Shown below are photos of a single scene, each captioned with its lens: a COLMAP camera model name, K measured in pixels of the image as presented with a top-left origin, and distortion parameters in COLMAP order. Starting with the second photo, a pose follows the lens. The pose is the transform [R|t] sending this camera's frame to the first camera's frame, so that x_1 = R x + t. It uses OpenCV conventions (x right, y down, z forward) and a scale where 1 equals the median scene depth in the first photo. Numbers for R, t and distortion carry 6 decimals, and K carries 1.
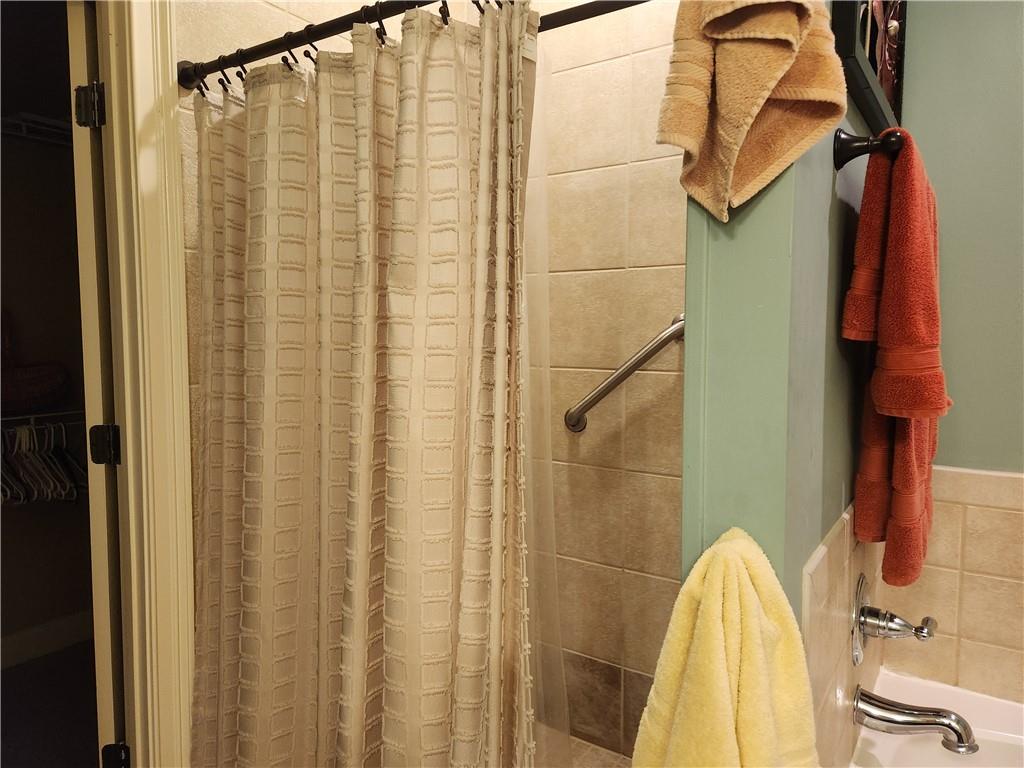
lens RADIAL K [[681.5, 0, 513.4], [0, 681.5, 382.5], [0, 0, 1]] dist [0.064022, -0.048810]
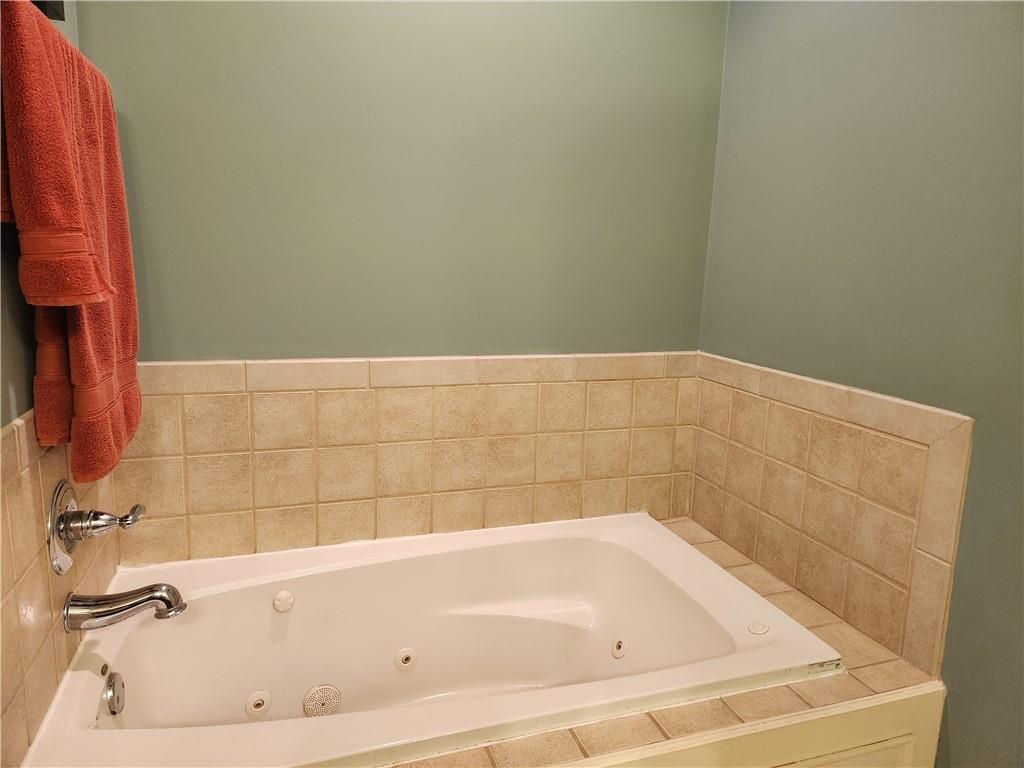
lens RADIAL K [[681.5, 0, 512.9], [0, 681.5, 382.4], [0, 0, 1]] dist [0.064022, -0.048810]
pose [[0.609256, -0.127832, 0.782602, 0.155457], [0.036283, 0.990381, 0.133525, 0.039836], [-0.792143, -0.052956, 0.608034, -0.061245]]
